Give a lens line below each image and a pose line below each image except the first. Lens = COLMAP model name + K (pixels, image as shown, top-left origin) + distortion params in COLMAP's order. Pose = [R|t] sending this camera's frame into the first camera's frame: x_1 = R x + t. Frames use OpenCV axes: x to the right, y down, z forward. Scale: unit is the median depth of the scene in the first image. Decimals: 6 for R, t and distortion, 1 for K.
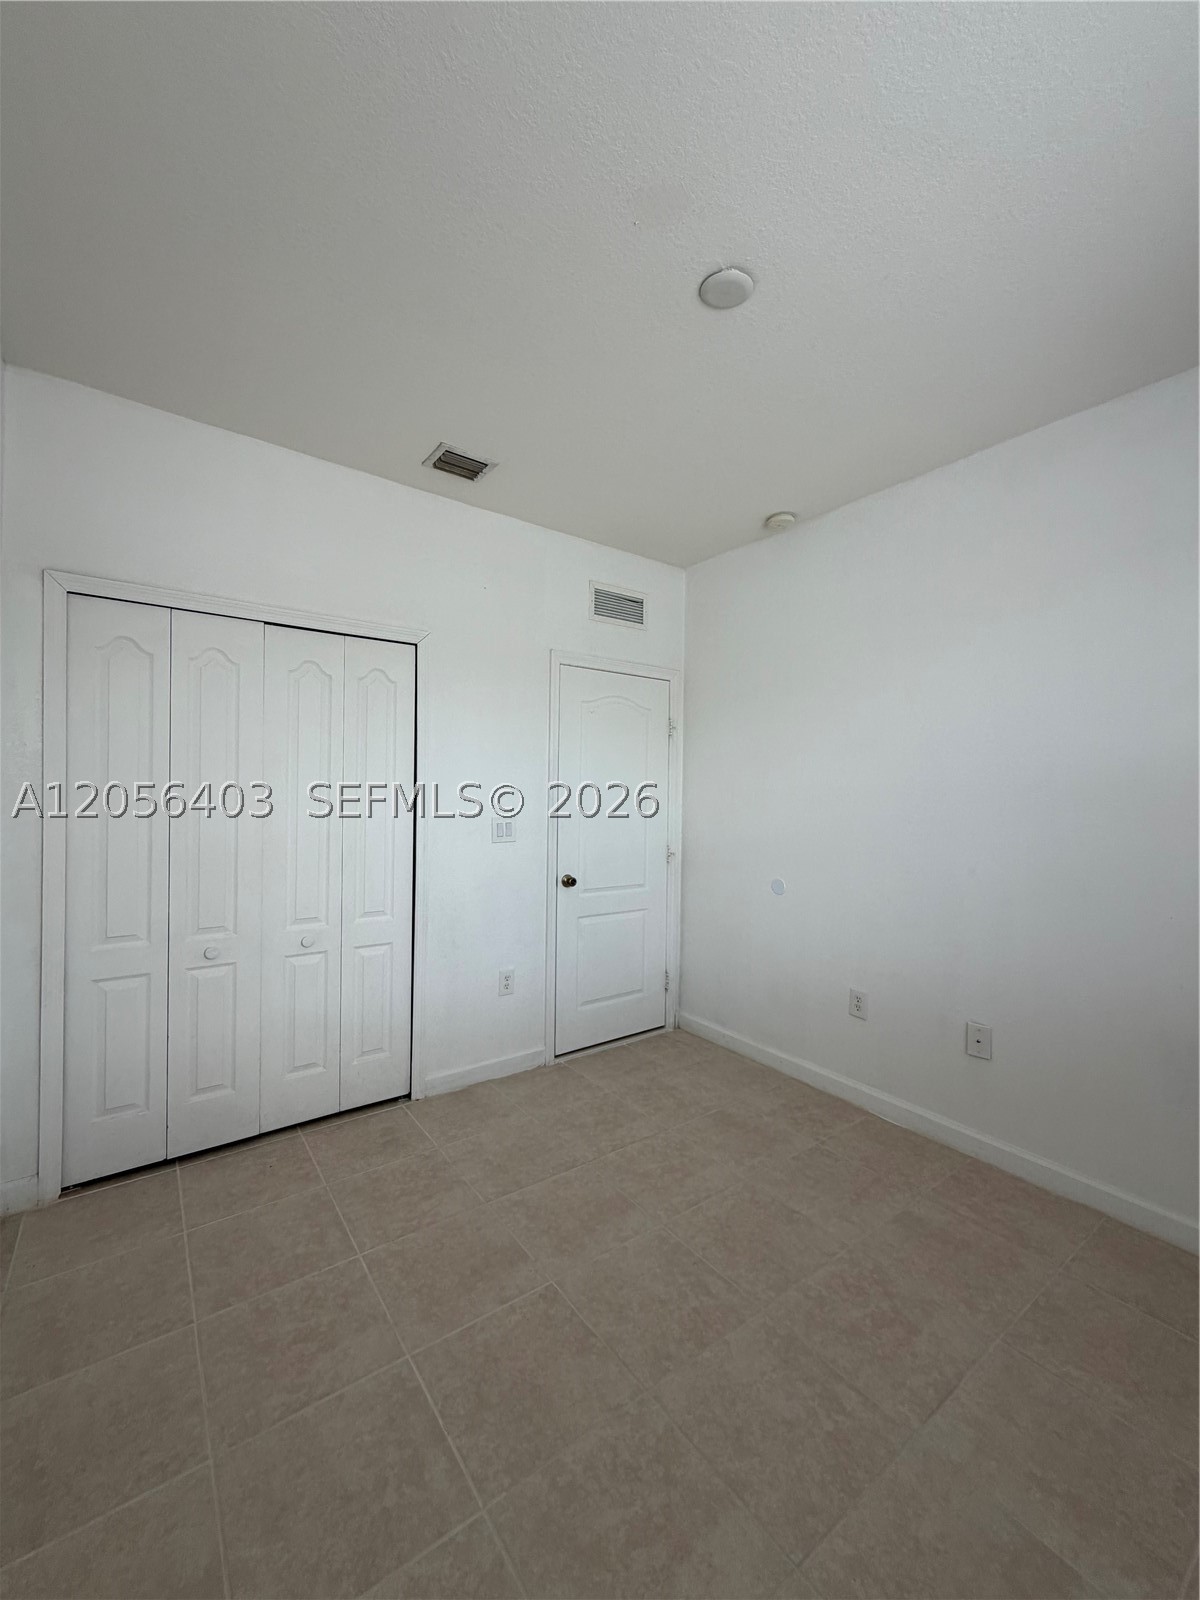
lens RADIAL K [[635.0, 0, 602.0], [0, 635.0, 795.7], [0, 0, 1]] dist [0.000212, 0.000327]
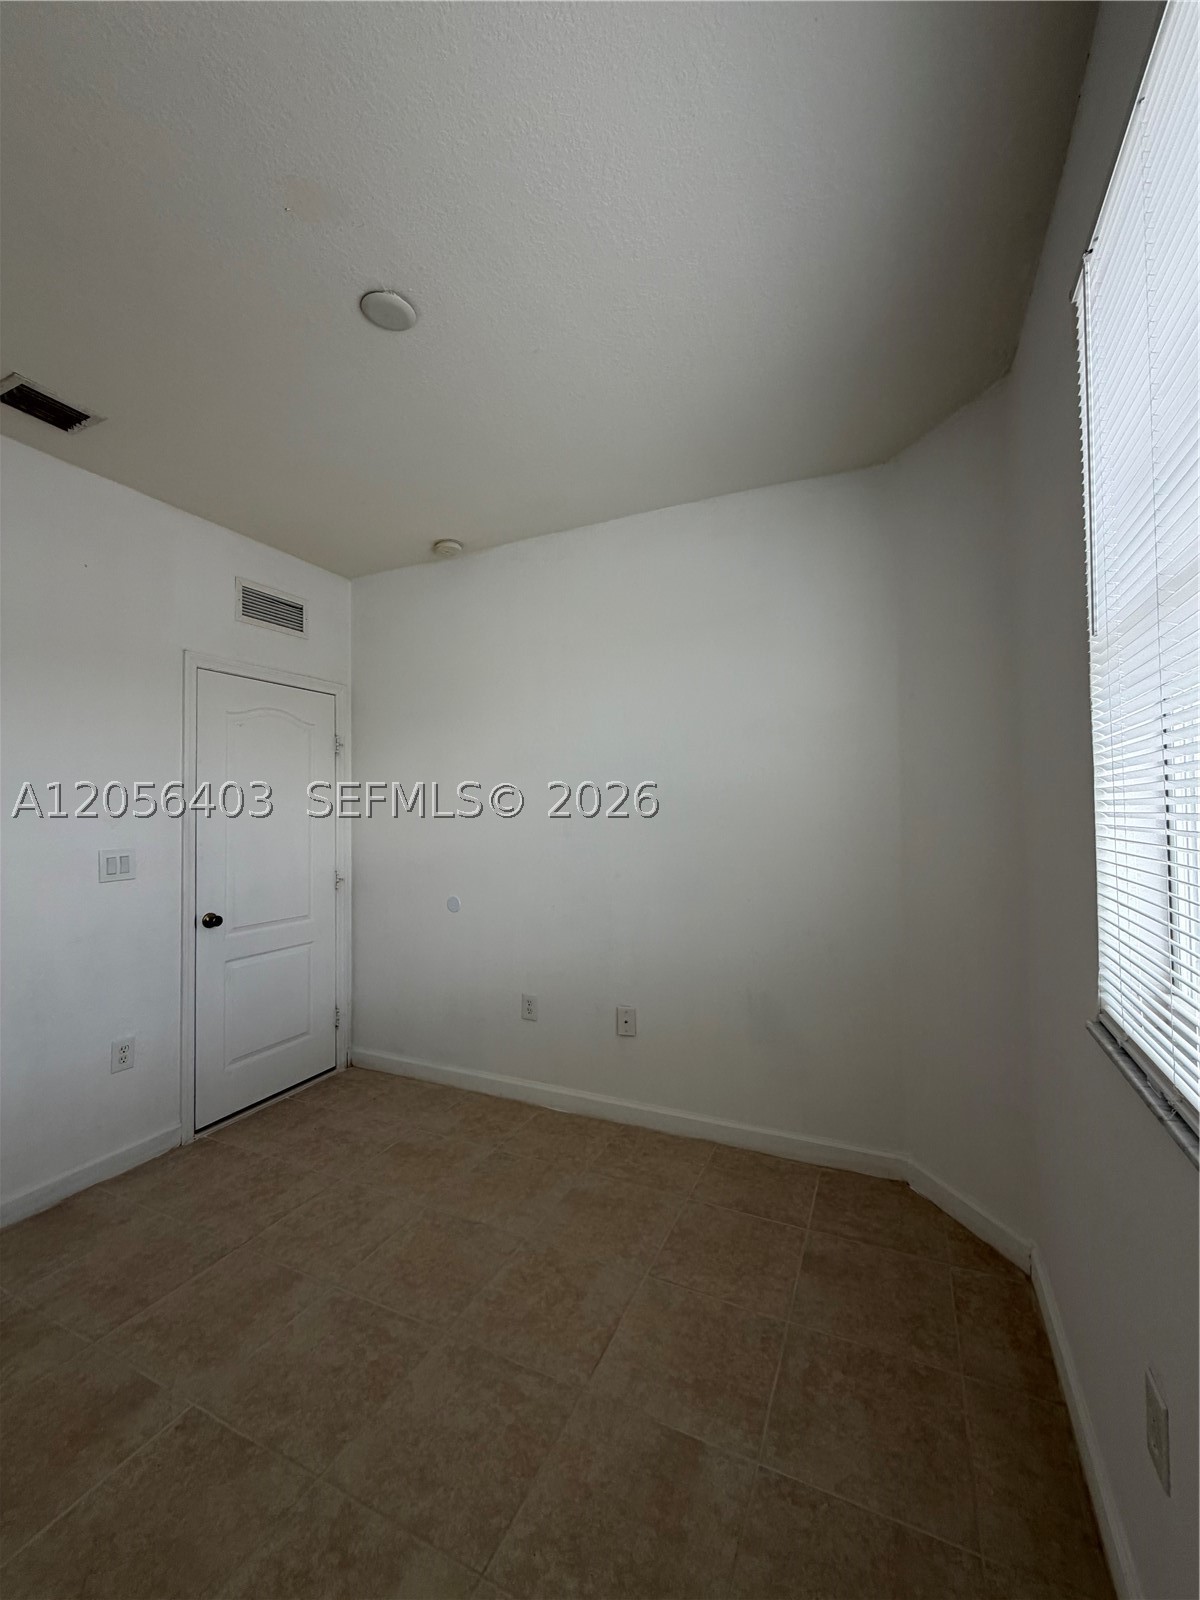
lens RADIAL K [[635.0, 0, 599.3], [0, 635.0, 795.7], [0, 0, 1]] dist [0.000212, 0.000327]
pose [[0.878985, -0.011443, 0.476712, 0.000980], [0.025422, 0.999415, -0.022885, -0.001457], [-0.476172, 0.032235, 0.878761, -0.010848]]
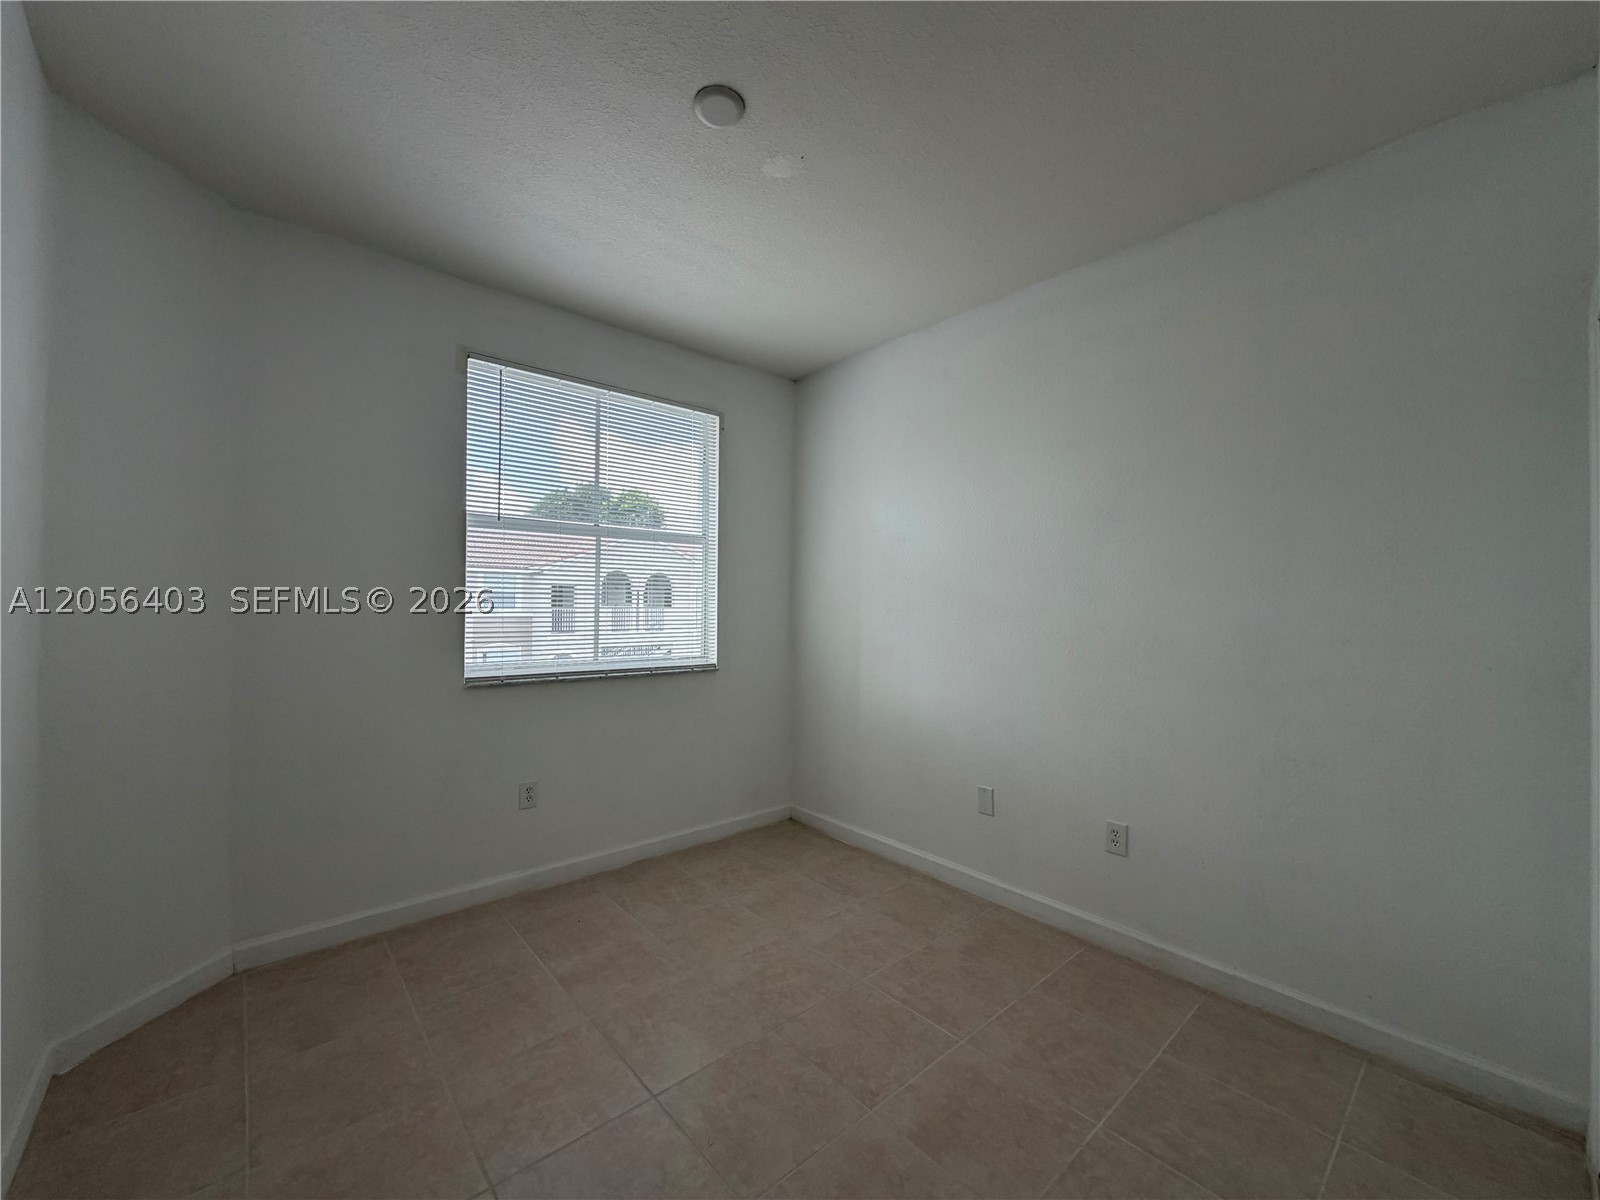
lens RADIAL K [[635.0, 0, 802.1], [0, 635.0, 597.6], [0, 0, 1]] dist [0.000212, 0.000327]
pose [[-0.995666, -0.024482, -0.089721, 0.097484], [-0.024223, 0.999699, -0.003971, 0.013726], [0.089791, -0.001781, -0.995959, 1.504877]]
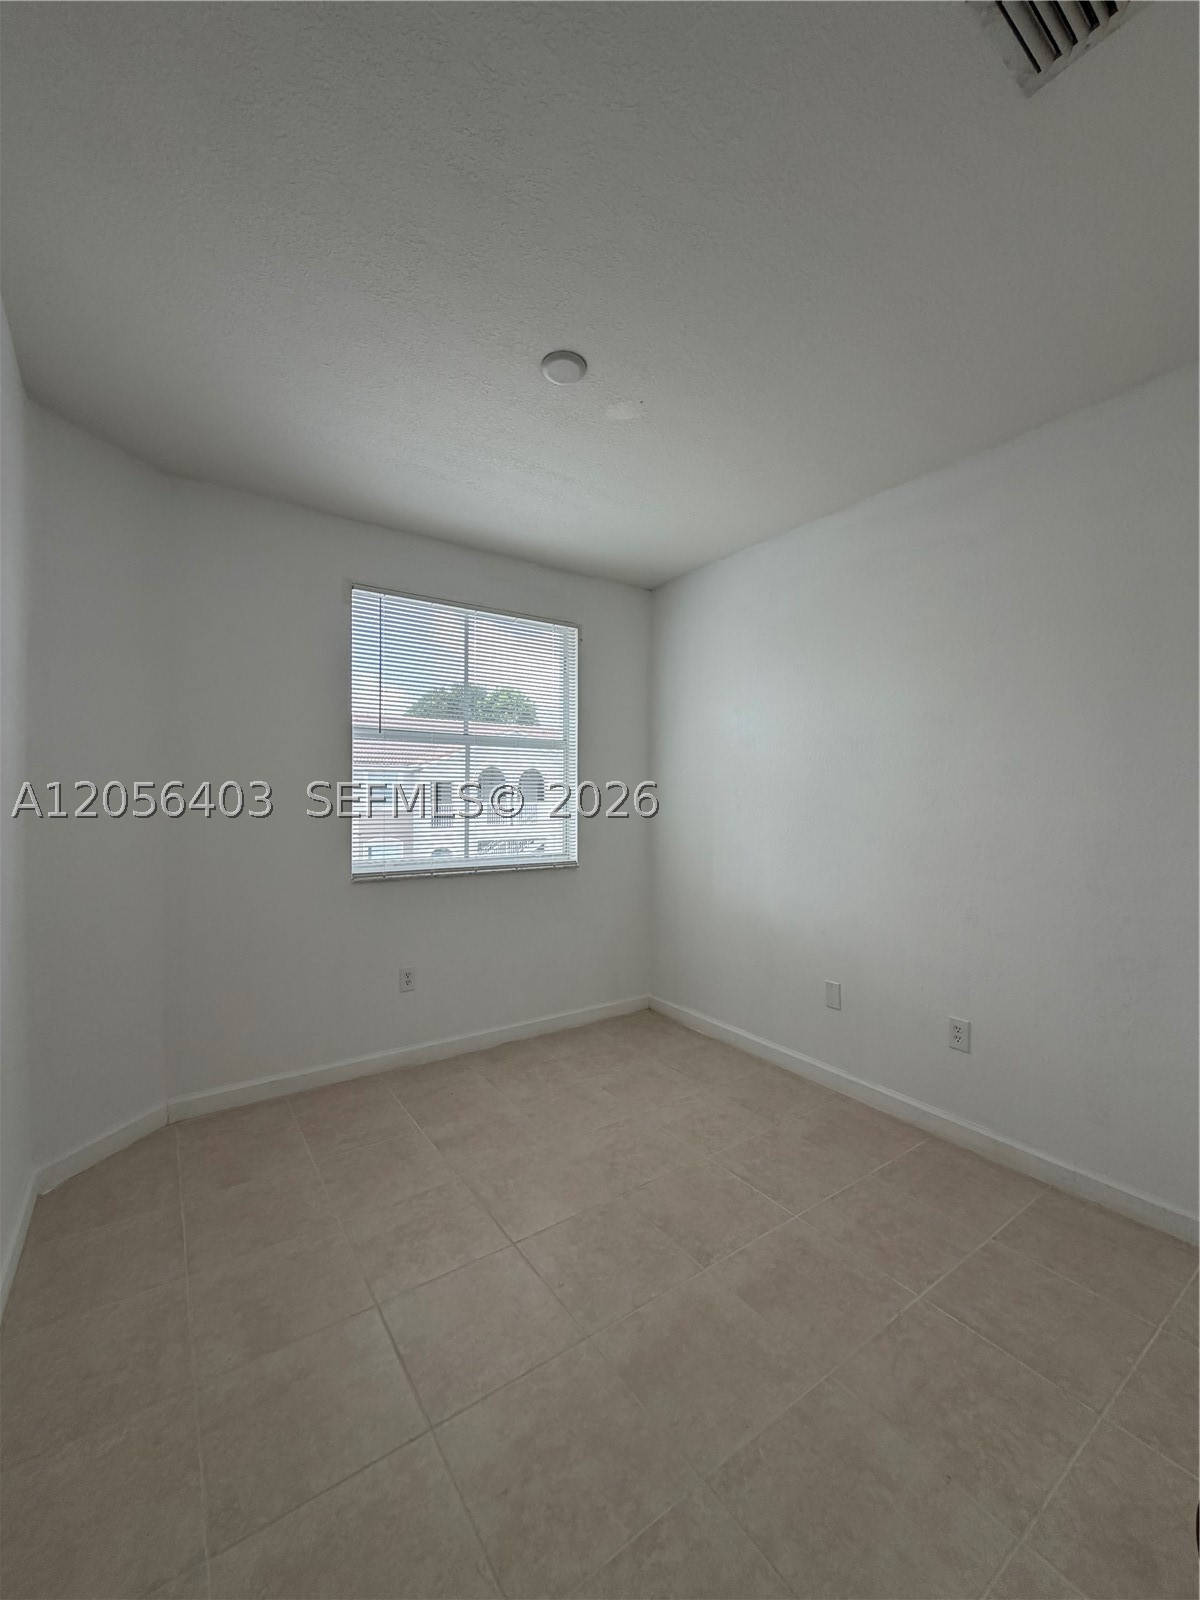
lens RADIAL K [[635.0, 0, 607.8], [0, 635.0, 795.0], [0, 0, 1]] dist [0.000212, 0.000327]
pose [[-0.999742, -0.017591, 0.014394, 0.061391], [-0.017535, 0.999838, 0.004010, -0.005721], [-0.014463, 0.003757, -0.999888, 1.591331]]
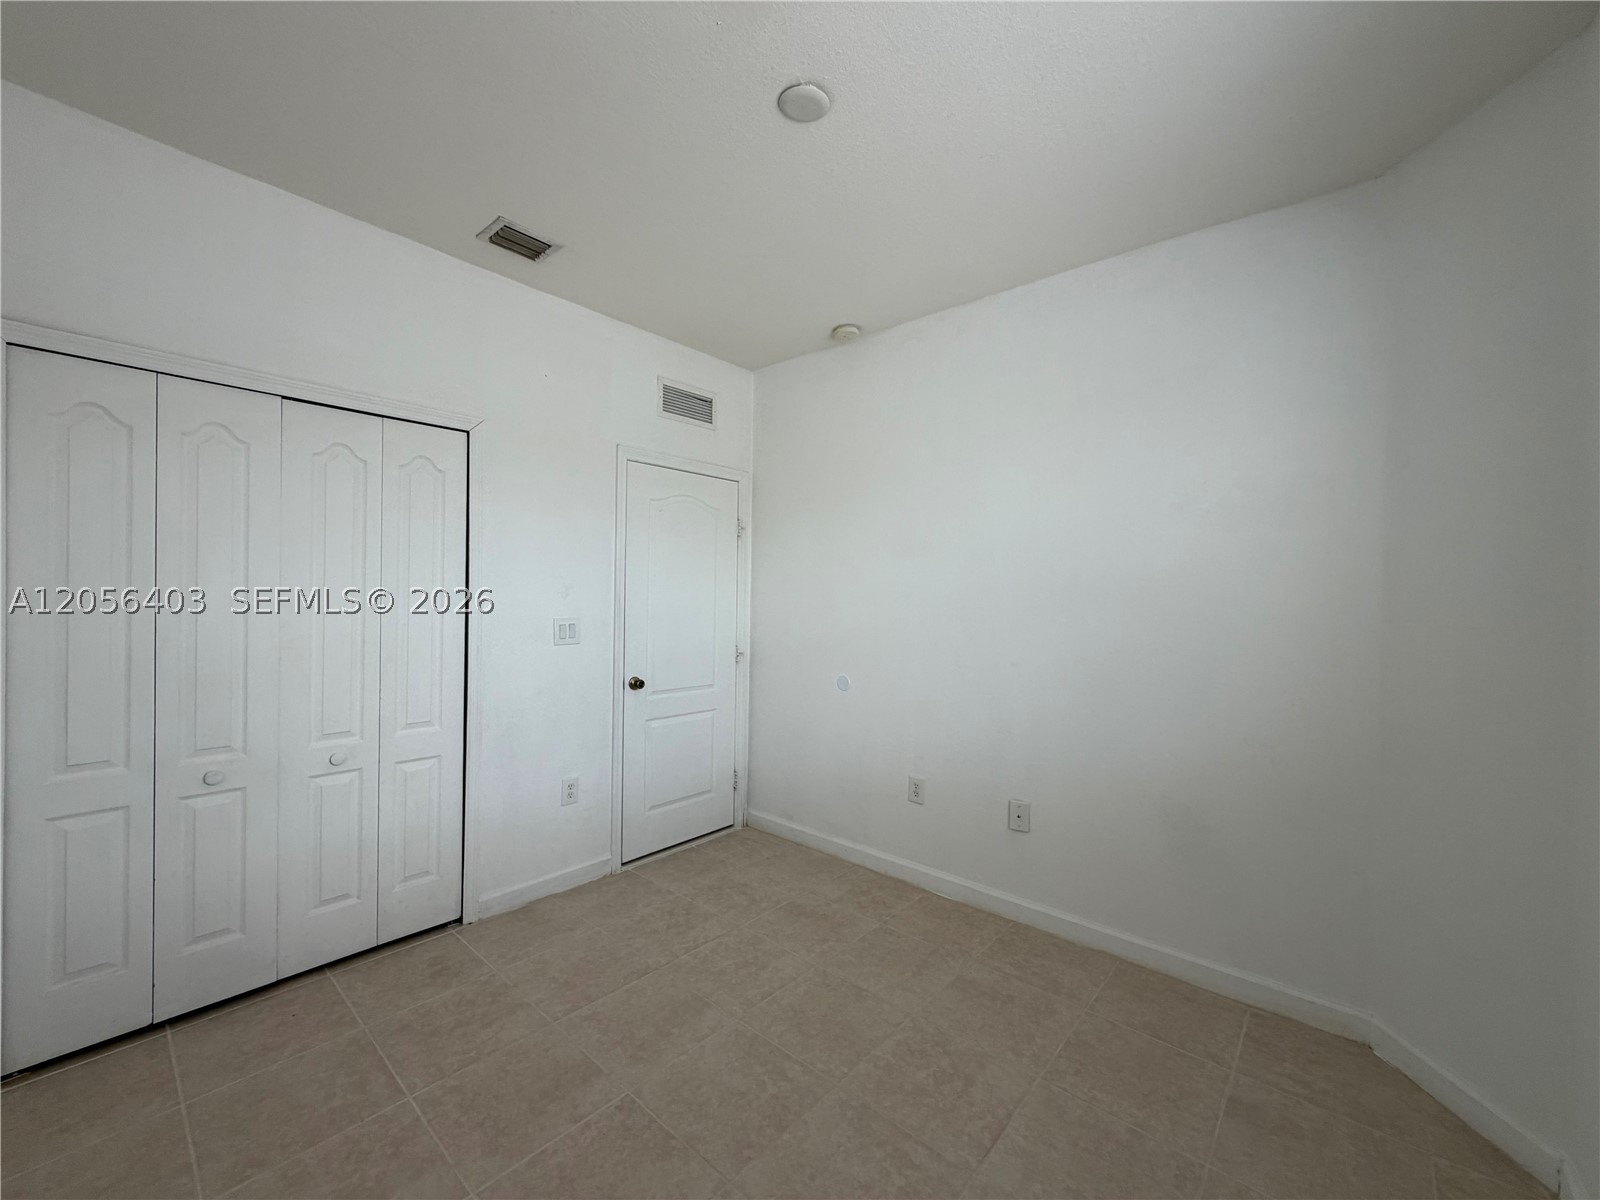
lens RADIAL K [[635.0, 0, 797.0], [0, 635.0, 599.6], [0, 0, 1]] dist [0.000212, 0.000327]
pose [[0.977767, 0.000348, 0.209694, -0.023536], [-0.001317, 0.999989, 0.004479, 0.001859], [-0.209690, -0.004656, 0.977757, -0.005788]]
